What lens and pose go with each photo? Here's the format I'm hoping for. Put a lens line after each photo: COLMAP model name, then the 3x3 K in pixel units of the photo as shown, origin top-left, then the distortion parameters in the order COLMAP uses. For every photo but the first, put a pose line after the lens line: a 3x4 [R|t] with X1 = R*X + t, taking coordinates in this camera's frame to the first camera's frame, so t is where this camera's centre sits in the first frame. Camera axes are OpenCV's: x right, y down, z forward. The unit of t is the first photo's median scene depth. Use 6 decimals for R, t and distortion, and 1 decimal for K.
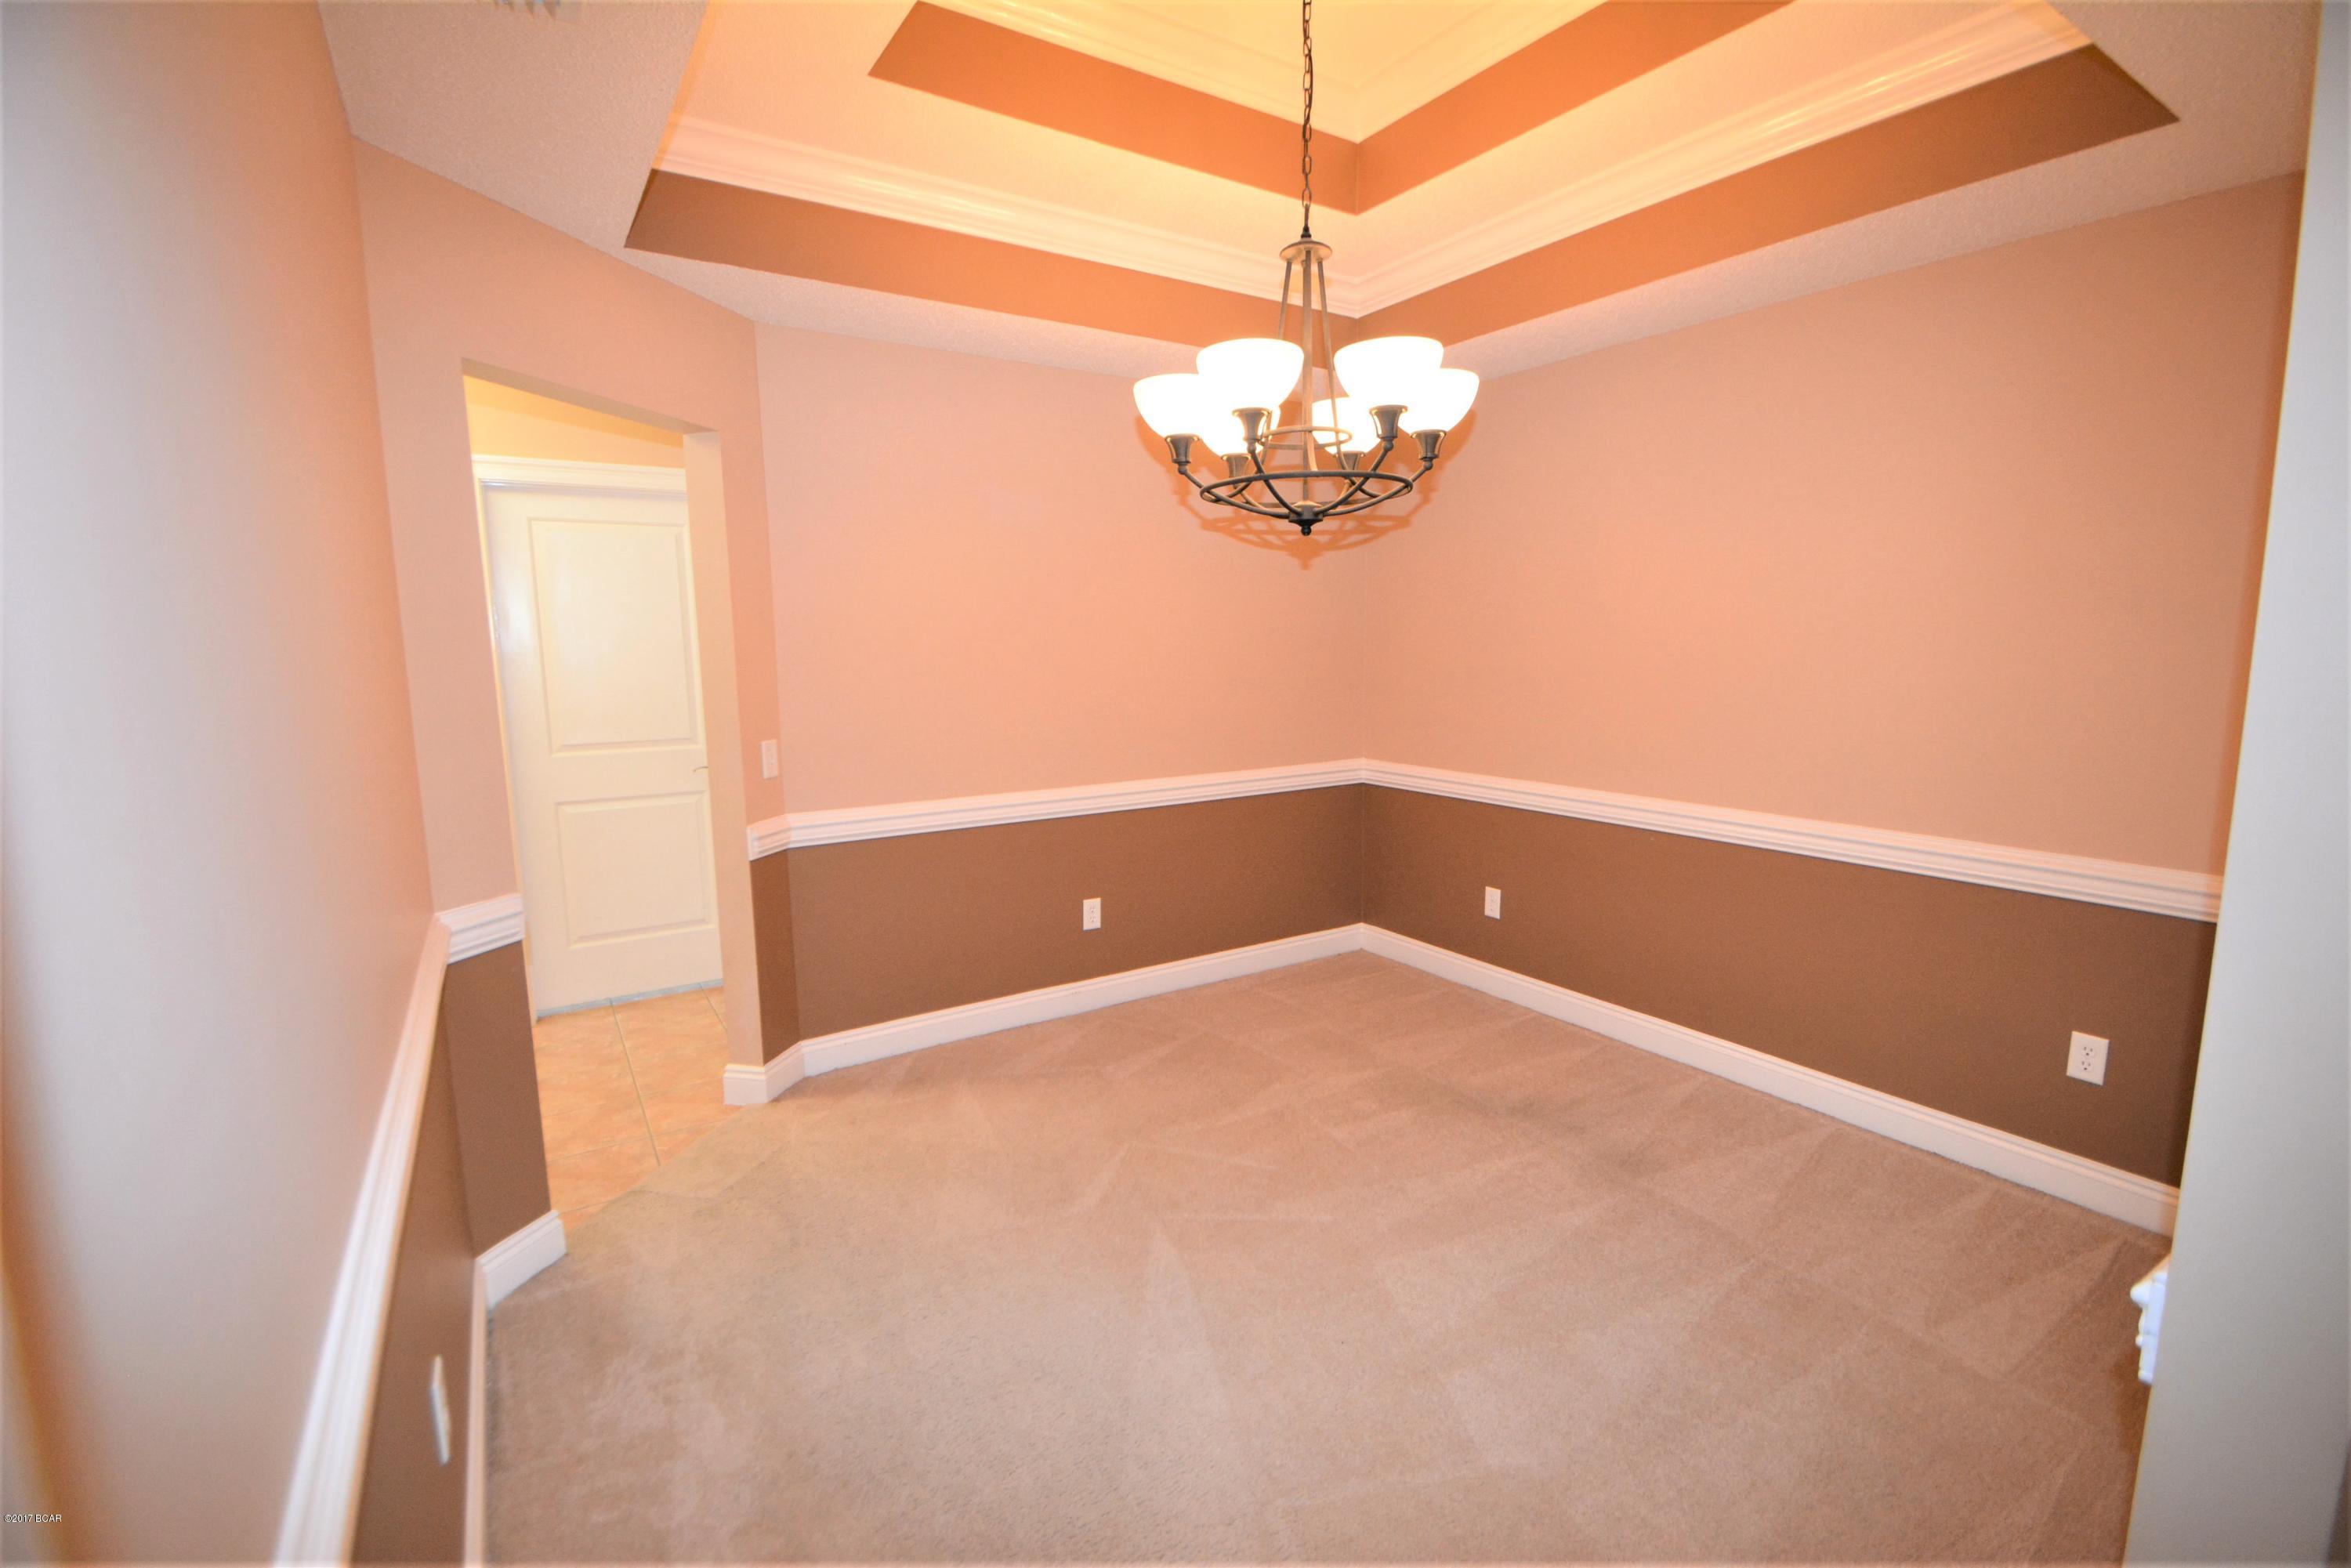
lens RADIAL K [[1062.6, 0, 1175.5], [0, 1062.6, 784.0], [0, 0, 1]] dist [-0.002891, -0.000421]
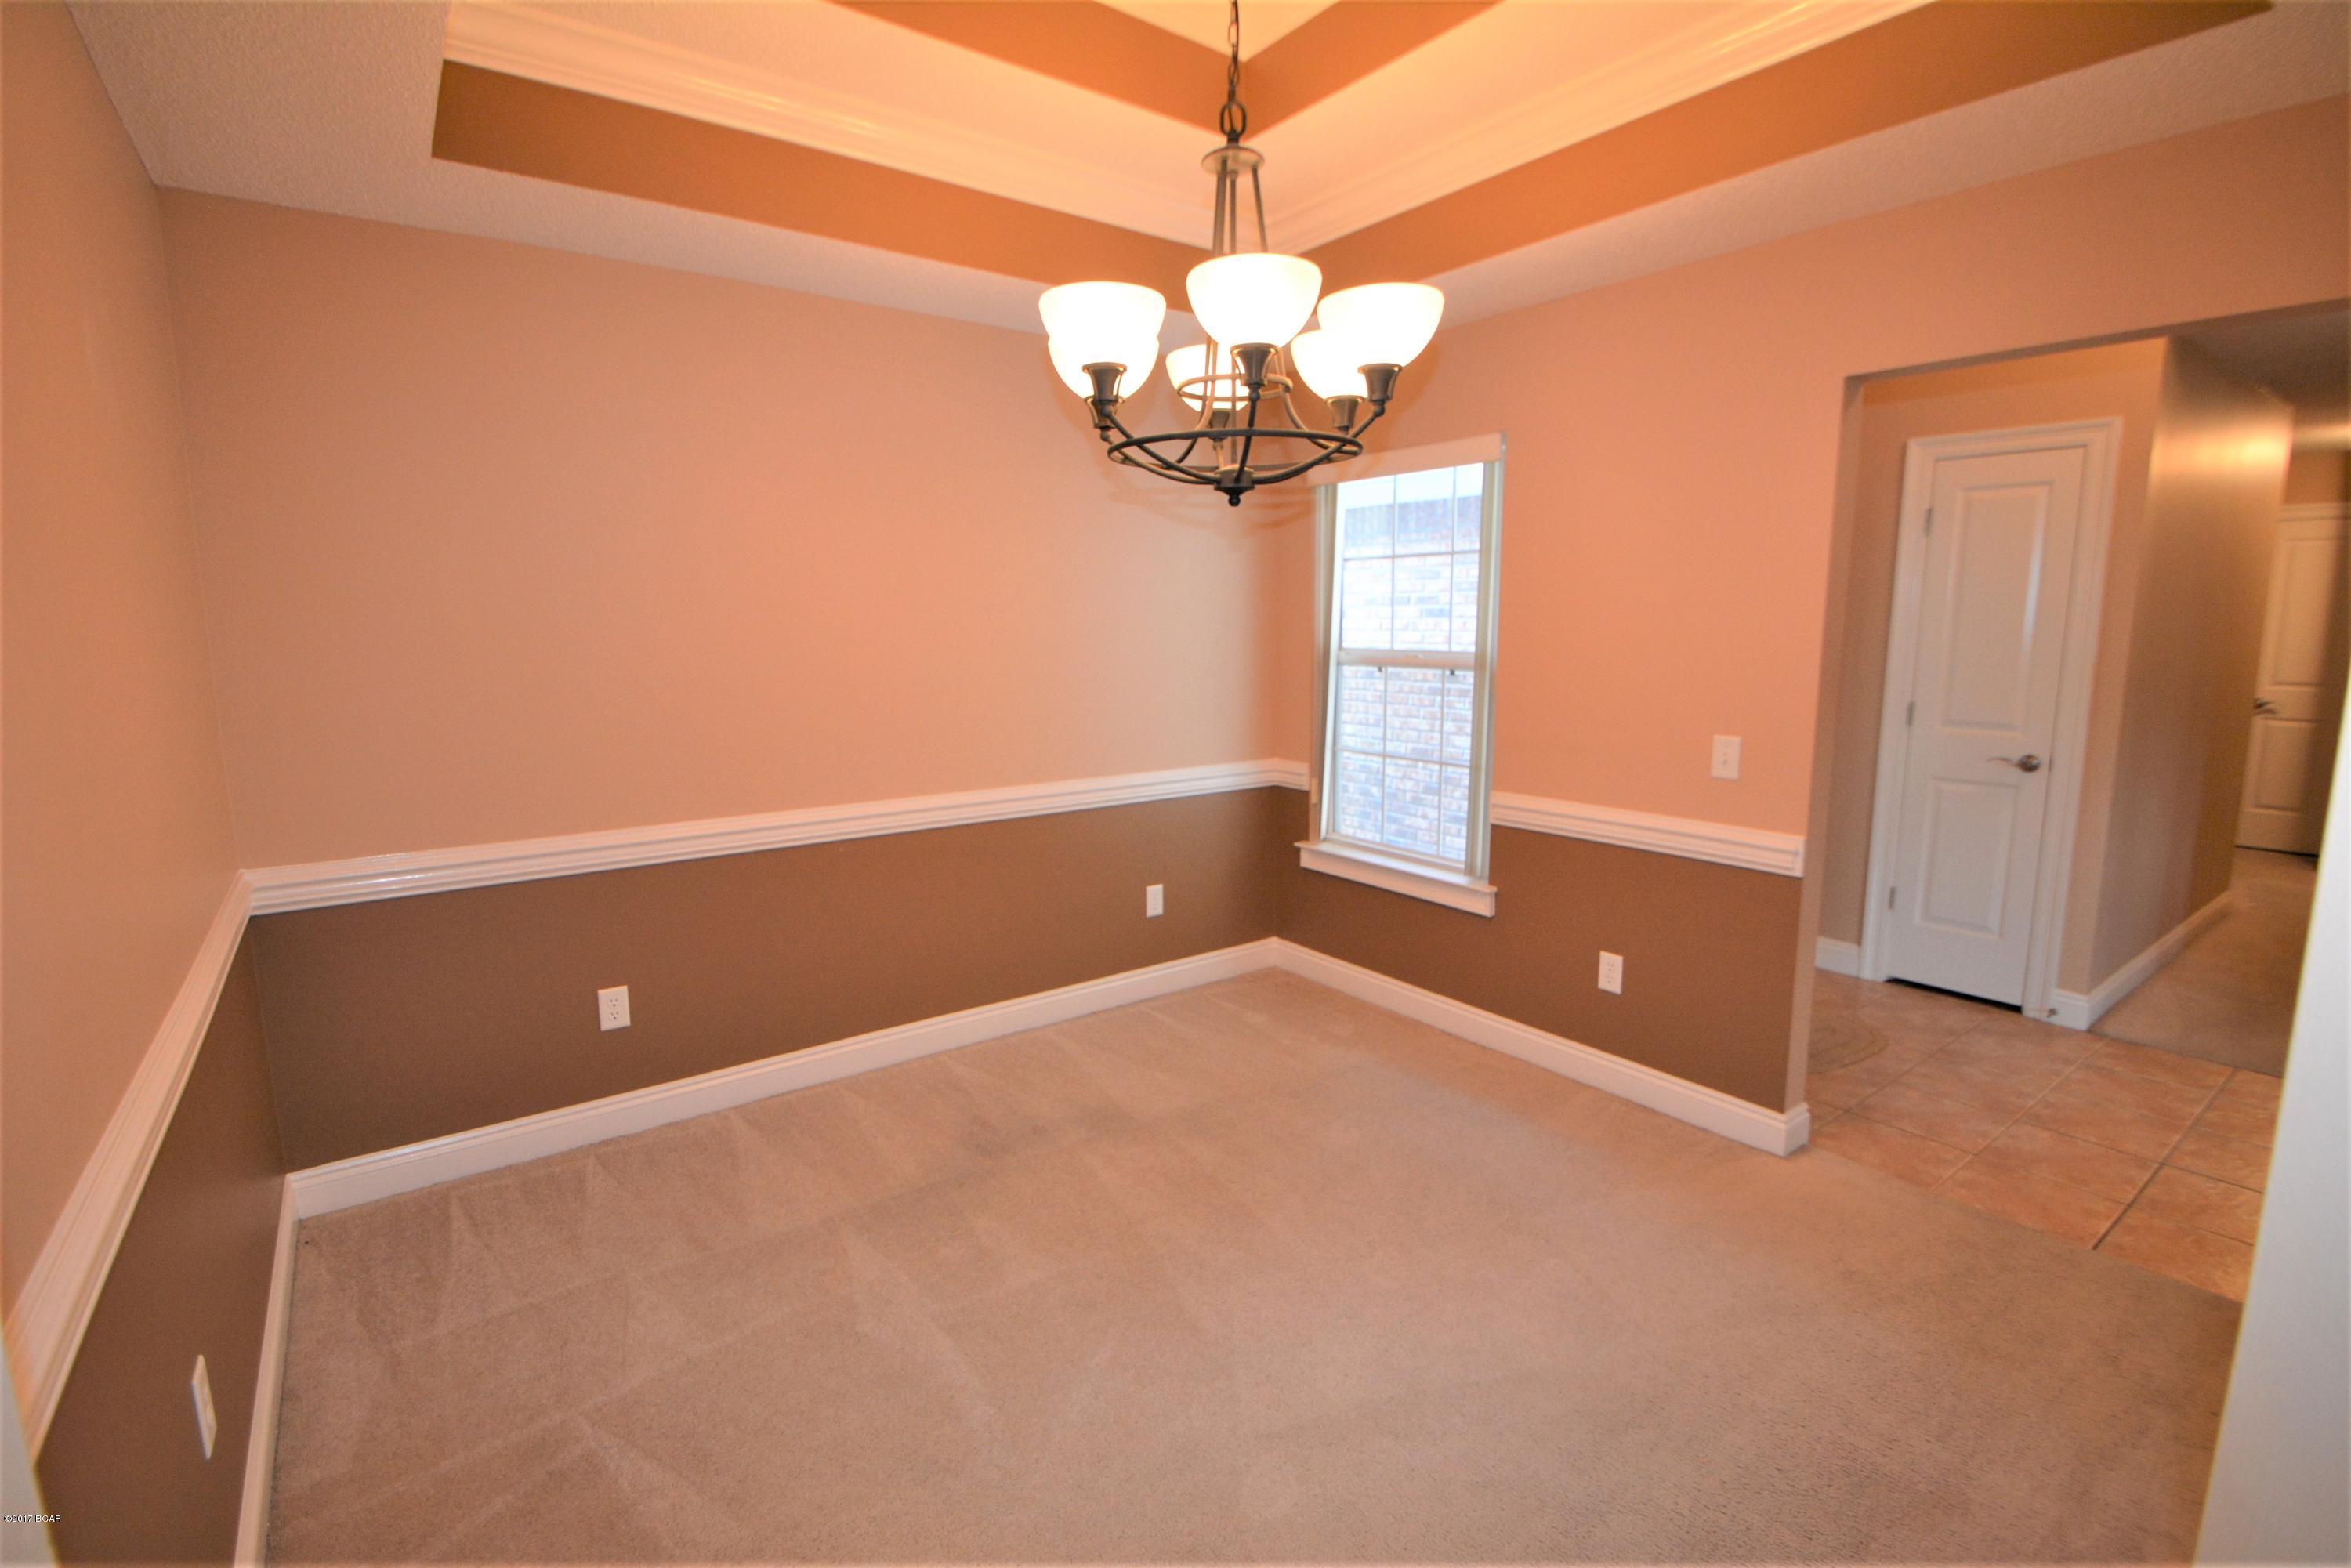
lens RADIAL K [[1062.6, 0, 1175.5], [0, 1062.6, 784.0], [0, 0, 1]] dist [-0.002891, -0.000421]
pose [[-0.068300, -0.140948, 0.987658, -0.575396], [0.149574, 0.977334, 0.149818, -0.120794], [-0.986389, 0.157960, -0.045670, 0.897161]]
